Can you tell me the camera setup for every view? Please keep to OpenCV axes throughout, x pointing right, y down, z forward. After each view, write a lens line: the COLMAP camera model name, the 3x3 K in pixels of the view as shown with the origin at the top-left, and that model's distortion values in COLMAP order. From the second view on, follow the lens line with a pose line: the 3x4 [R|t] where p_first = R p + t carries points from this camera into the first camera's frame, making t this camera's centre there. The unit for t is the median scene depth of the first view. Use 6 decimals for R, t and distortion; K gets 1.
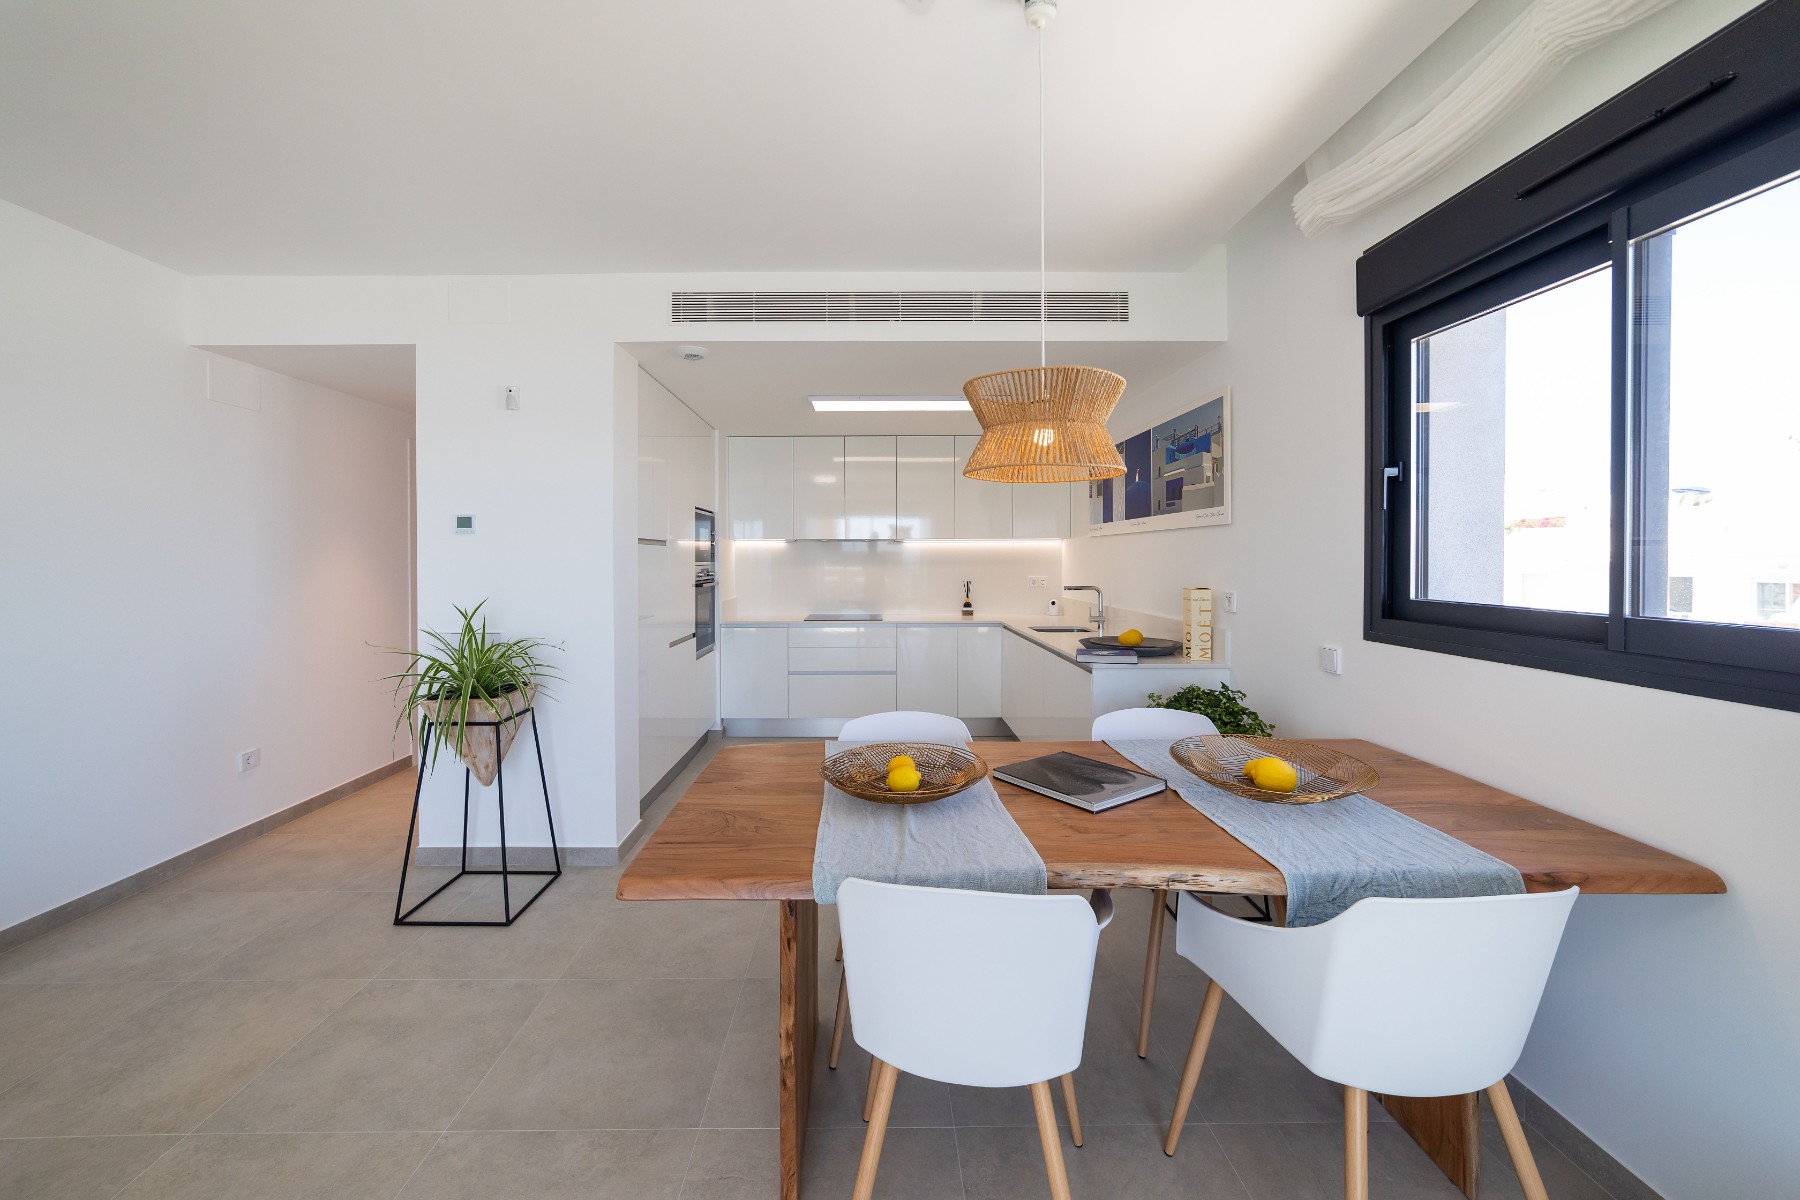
lens RADIAL K [[728.9, 0, 874.9], [0, 728.9, 561.2], [0, 0, 1]] dist [0.000064, -0.000031]
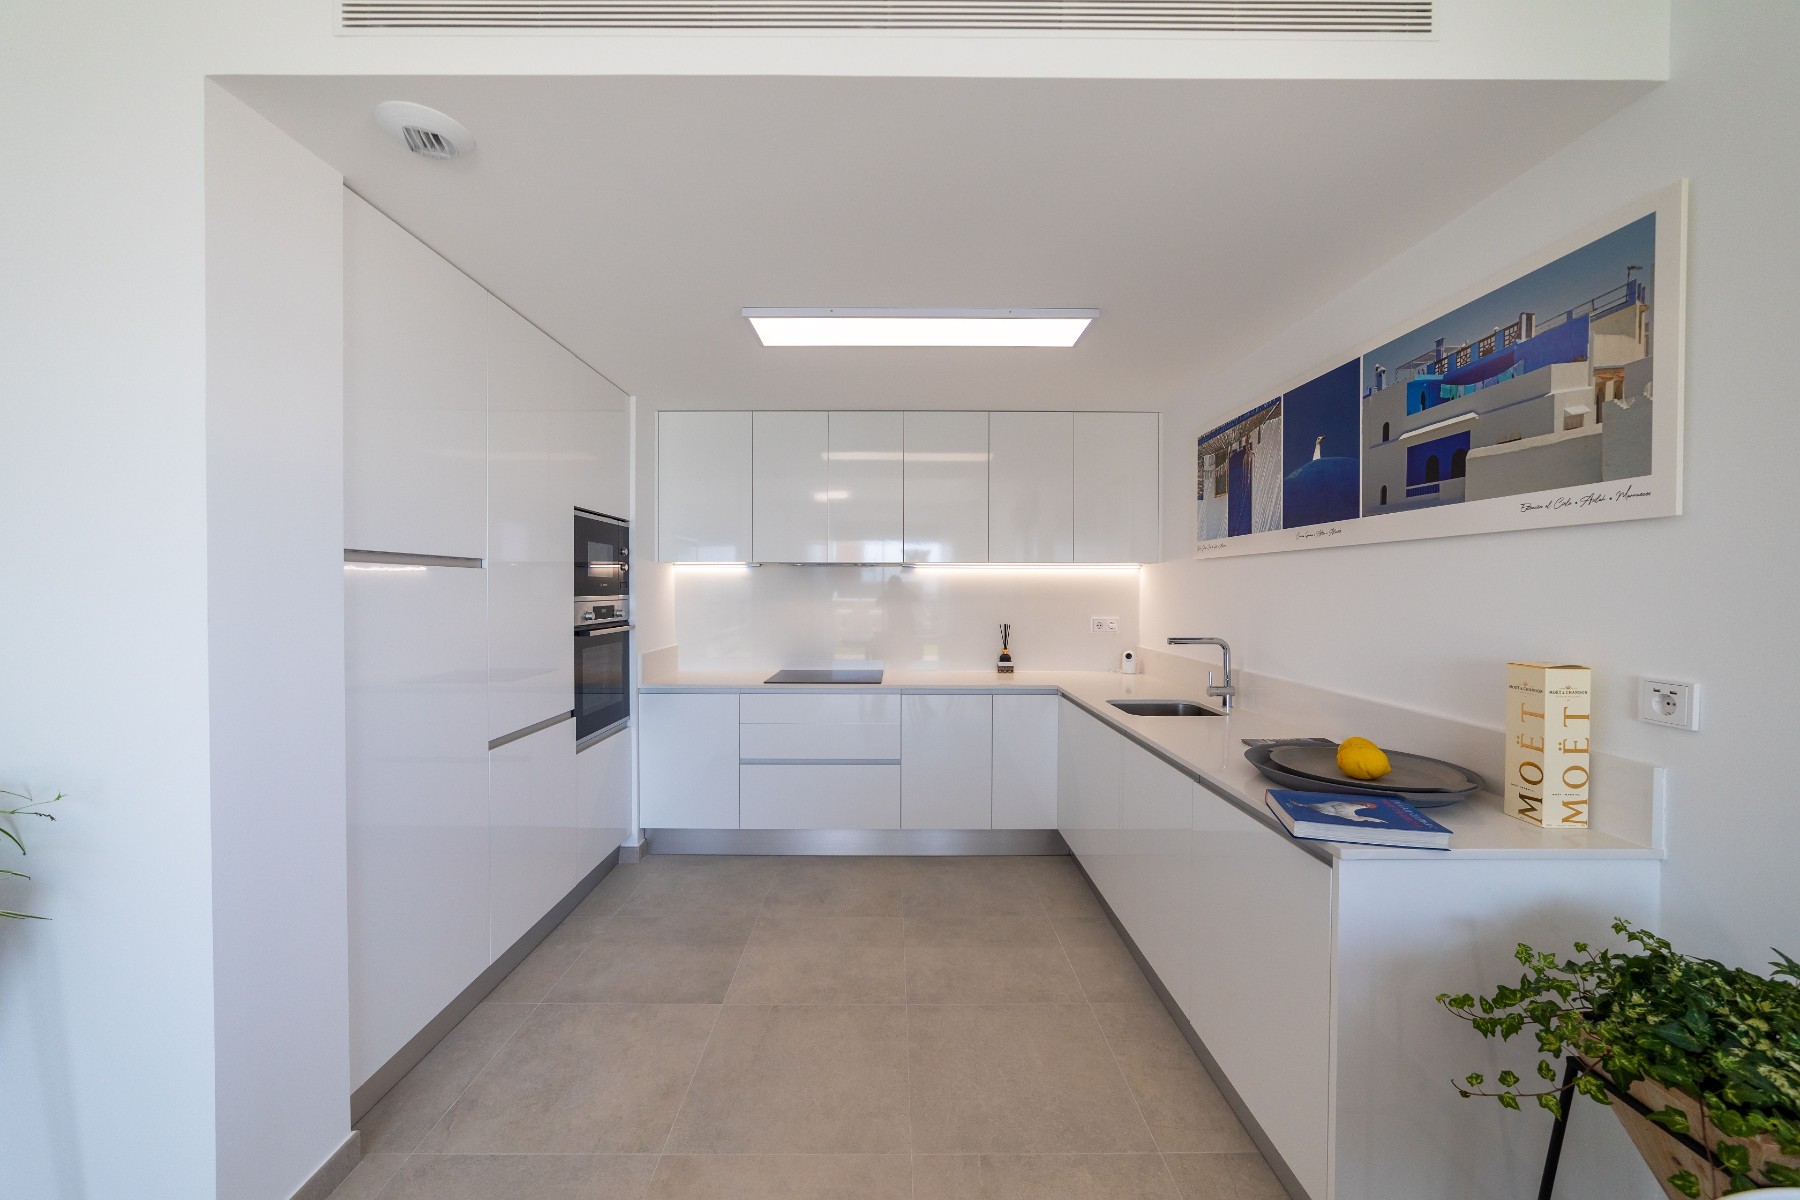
lens RADIAL K [[705.4, 0, 900.0], [0, 705.4, 600.0], [0, 0, 1]] dist [-0.000386, -0.000126]
pose [[0.999982, 0.004631, 0.003893, 0.027831], [-0.004677, 0.999919, 0.011838, -0.003885], [-0.003838, -0.011856, 0.999922, 0.388656]]
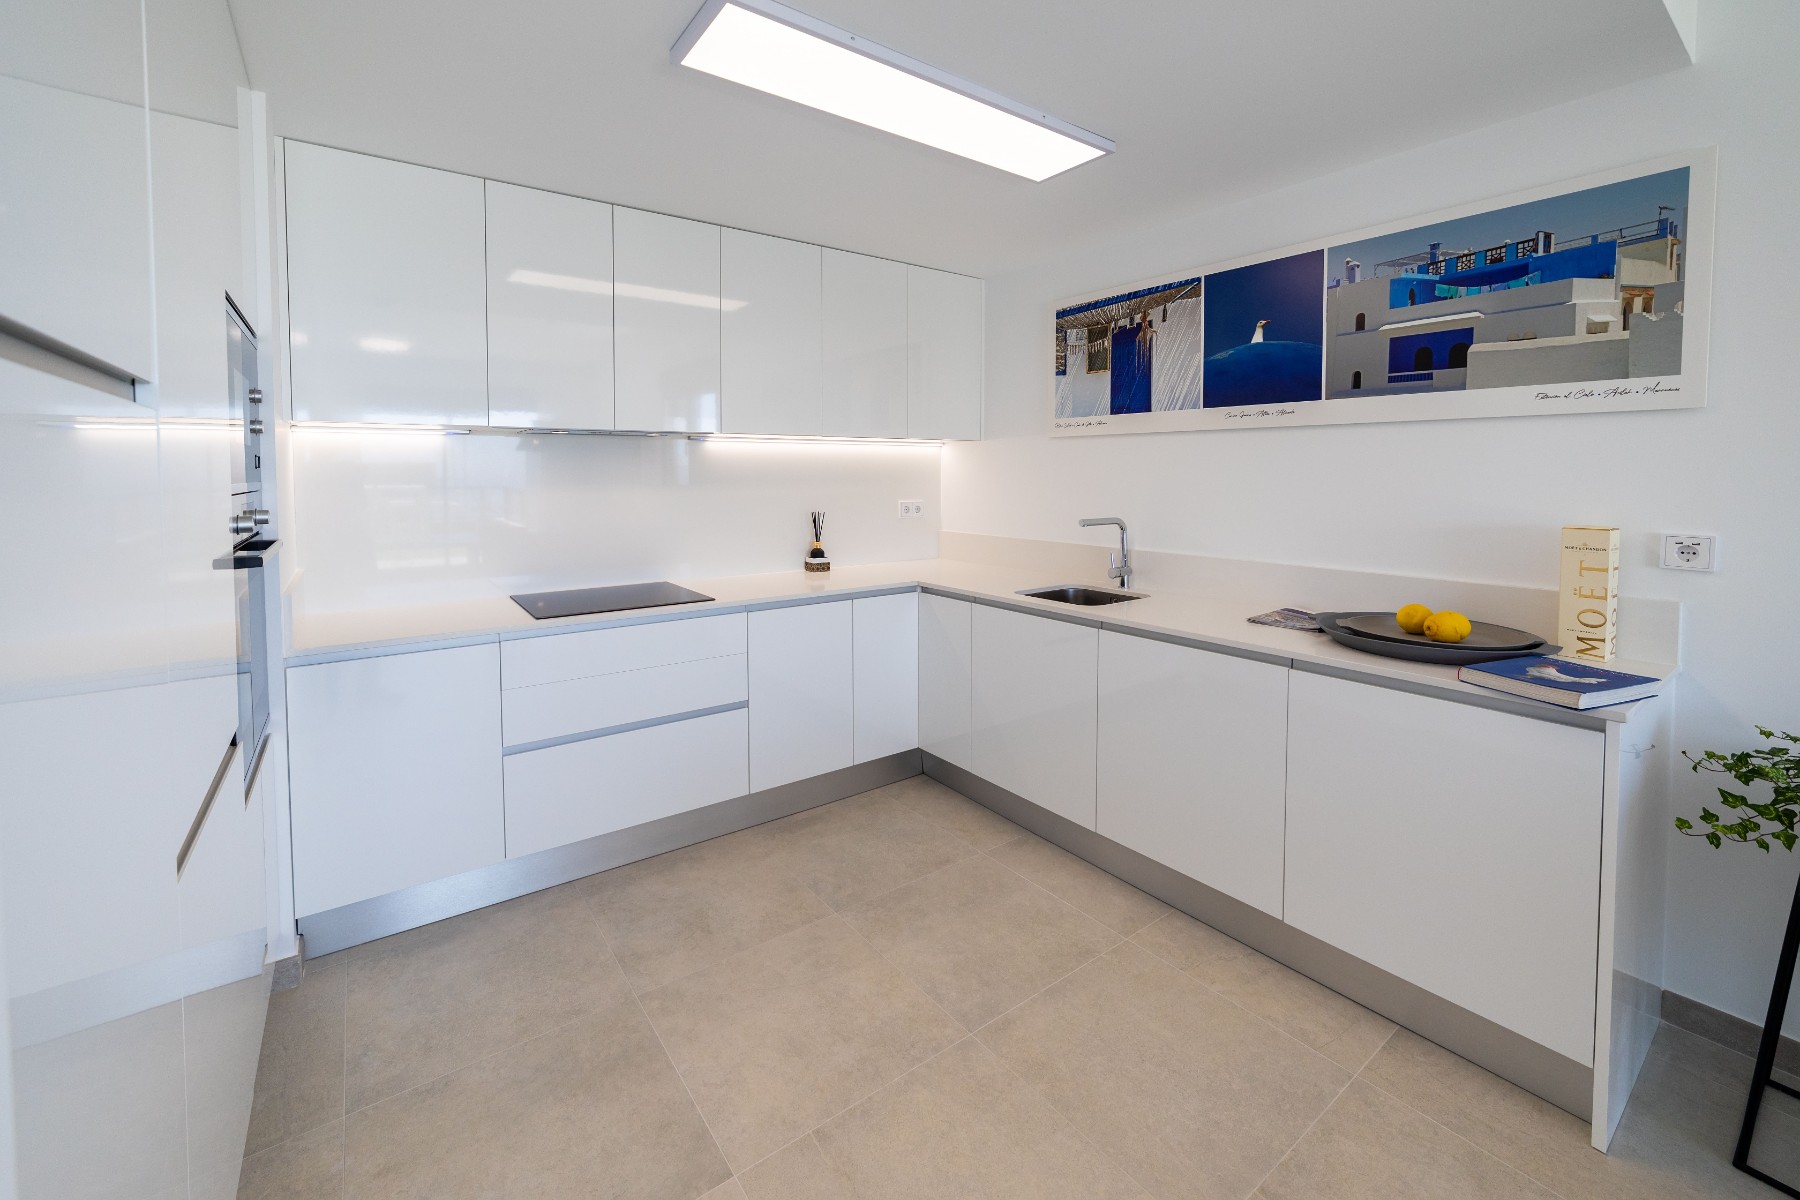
lens RADIAL K [[749.6, 0, 898.4], [0, 749.6, 498.7], [0, 0, 1]] dist [0.000186, 0.000565]
pose [[0.802042, -0.020129, 0.596928, -0.209017], [0.001502, 0.999497, 0.031686, -0.001666], [-0.597265, -0.024516, 0.801669, 0.590281]]
